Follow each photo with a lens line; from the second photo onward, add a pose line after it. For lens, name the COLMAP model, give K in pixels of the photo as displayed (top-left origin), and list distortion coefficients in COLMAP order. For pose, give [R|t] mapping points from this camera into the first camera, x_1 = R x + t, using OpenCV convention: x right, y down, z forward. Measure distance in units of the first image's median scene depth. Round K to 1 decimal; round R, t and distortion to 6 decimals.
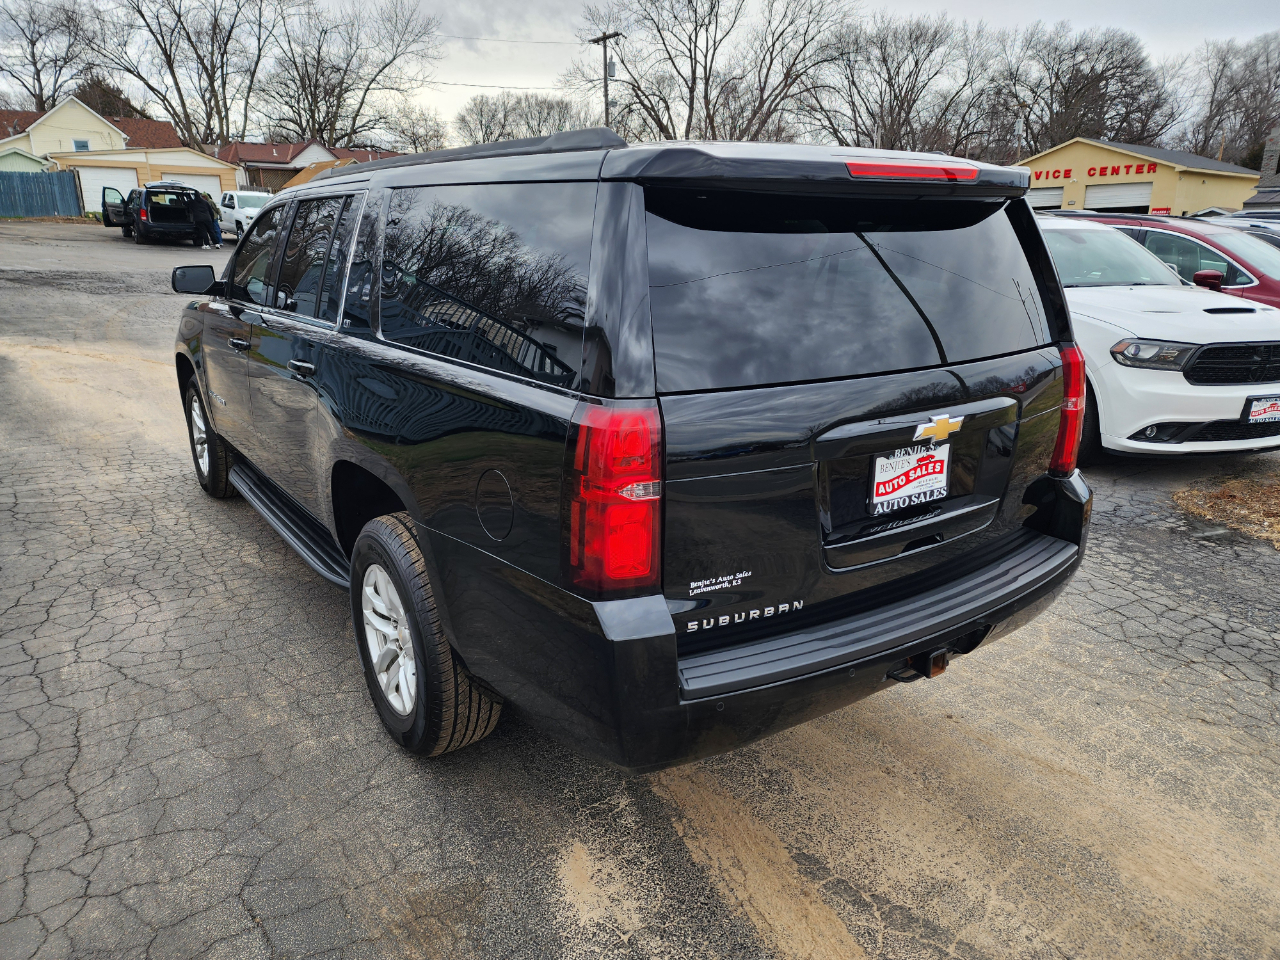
lens RADIAL K [[863.6, 0, 640.0], [0, 863.6, 480.0], [0, 0, 1]] dist [0.073767, -0.065517]
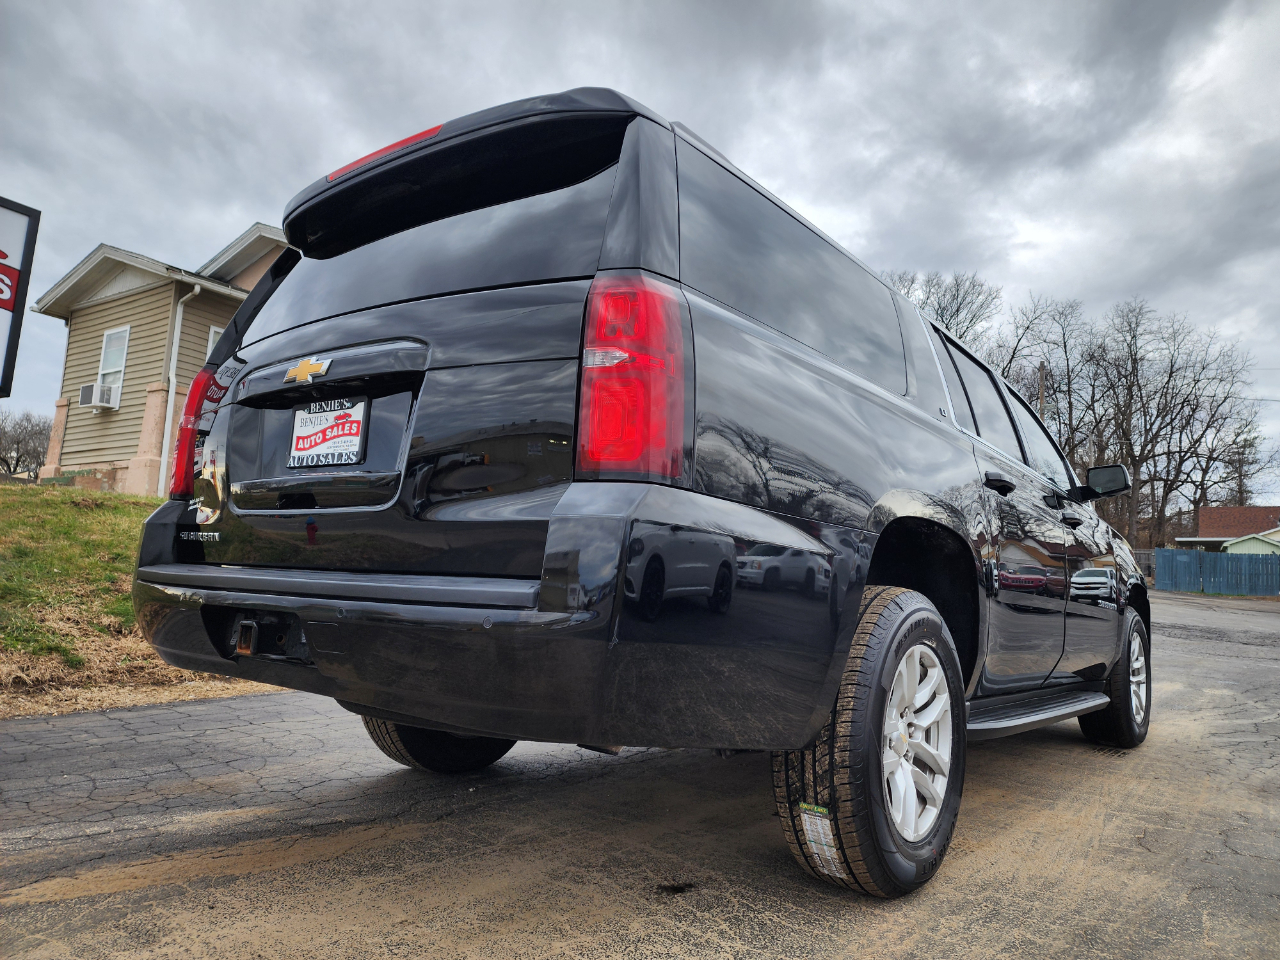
lens RADIAL K [[863.6, 0, 640.0], [0, 863.6, 480.0], [0, 0, 1]] dist [0.073767, -0.065517]
pose [[0.280682, -0.113077, -0.953117, 1.108458], [-0.316842, 0.926452, -0.203220, 0.106535], [0.905996, 0.359028, 0.224211, 0.958197]]
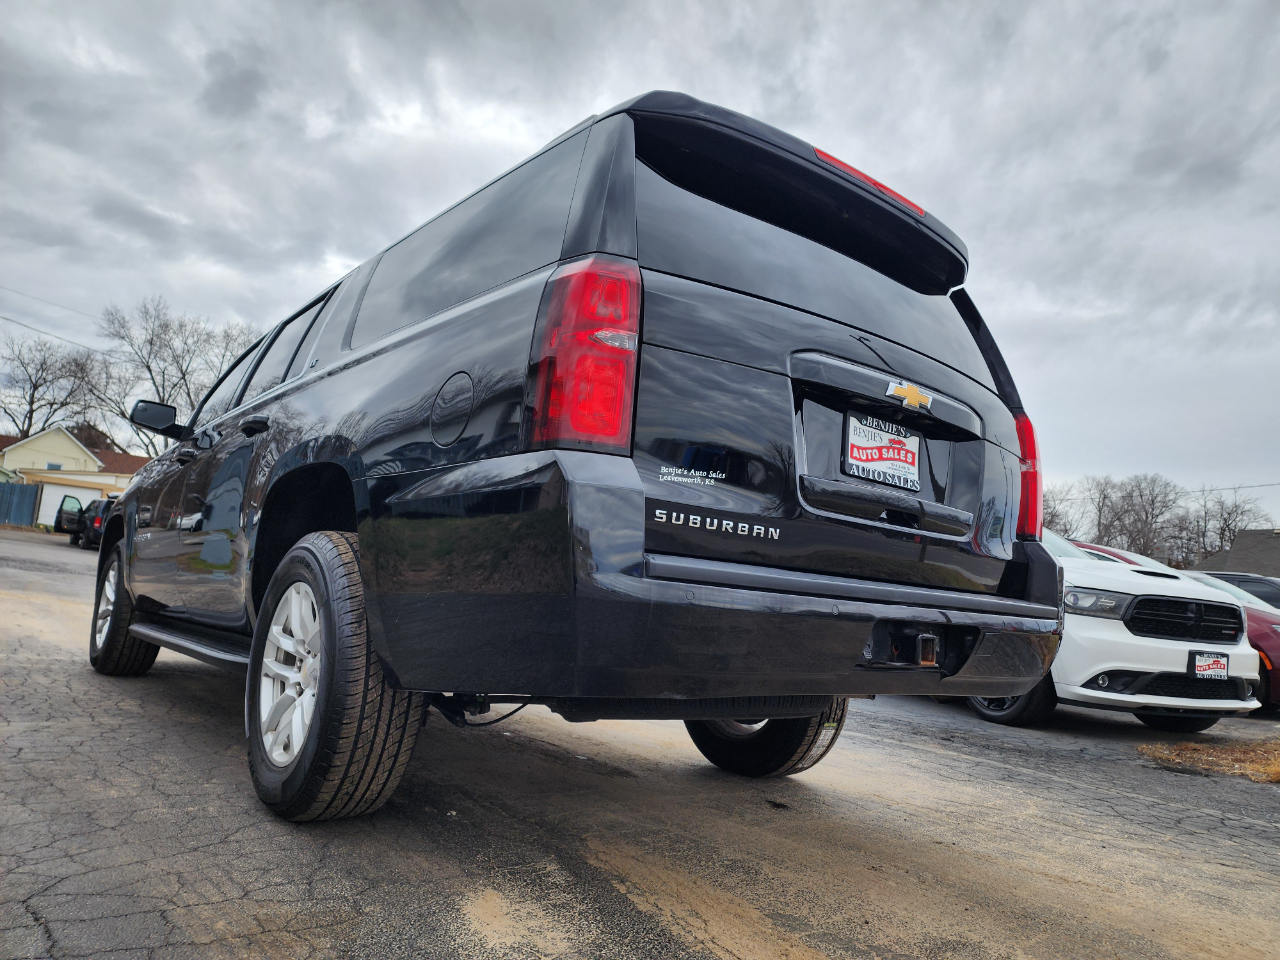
lens RADIAL K [[860.4, 0, 644.5], [0, 860.4, 475.4], [0, 0, 1]] dist [0.074981, -0.067379]
pose [[0.995431, 0.077148, 0.056261, -0.006956], [-0.047838, 0.912888, -0.405397, 0.365097], [-0.082636, 0.400854, 0.912408, 0.127120]]
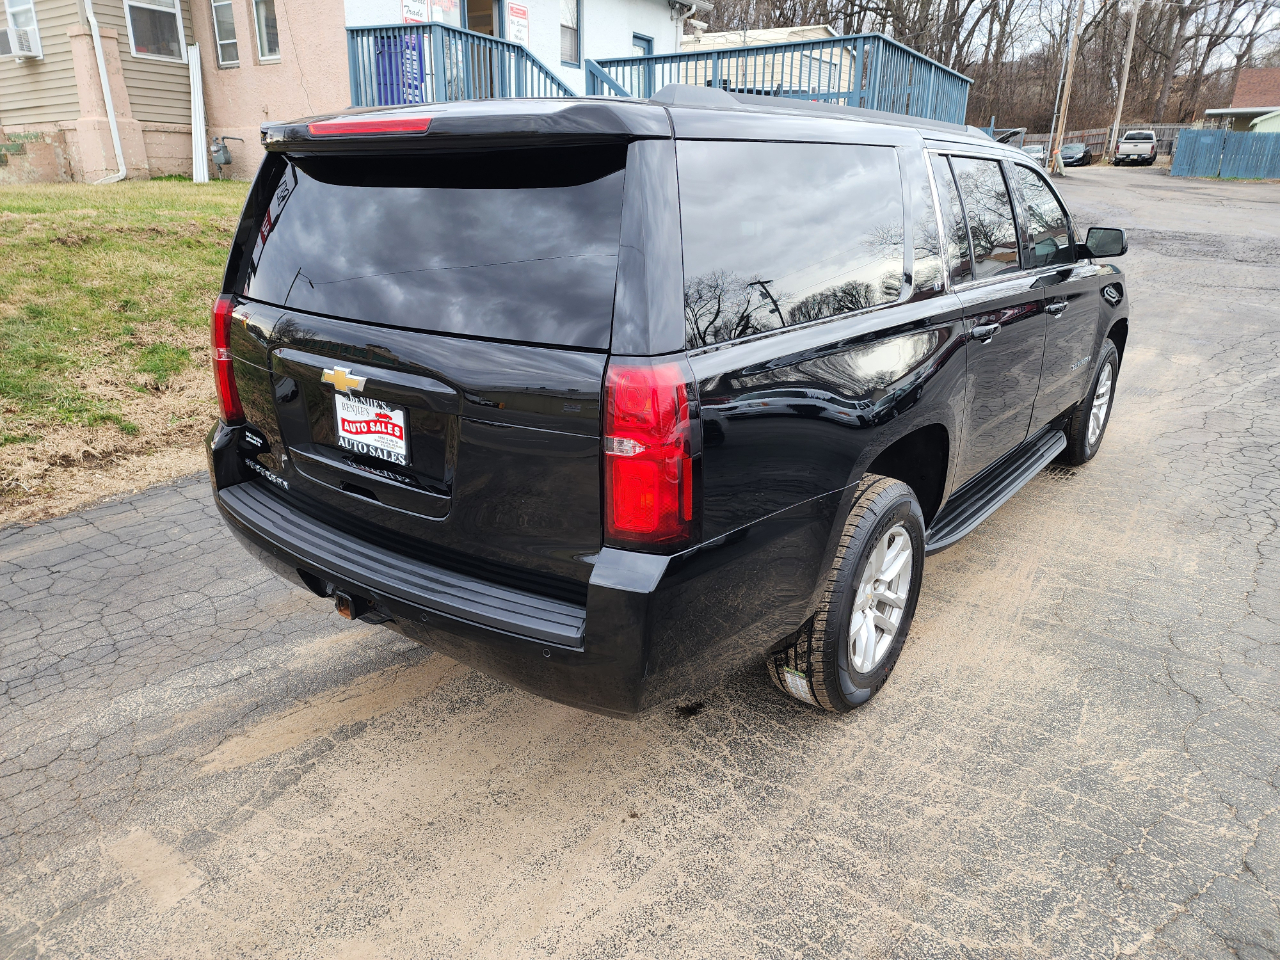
lens RADIAL K [[859.4, 0, 635.9], [0, 859.4, 493.2], [0, 0, 1]] dist [0.072590, -0.060864]
pose [[0.285734, 0.315340, -0.904940, 1.174905], [-0.268165, 0.932894, 0.240408, -0.227749], [0.920024, 0.173980, 0.351123, 0.811696]]
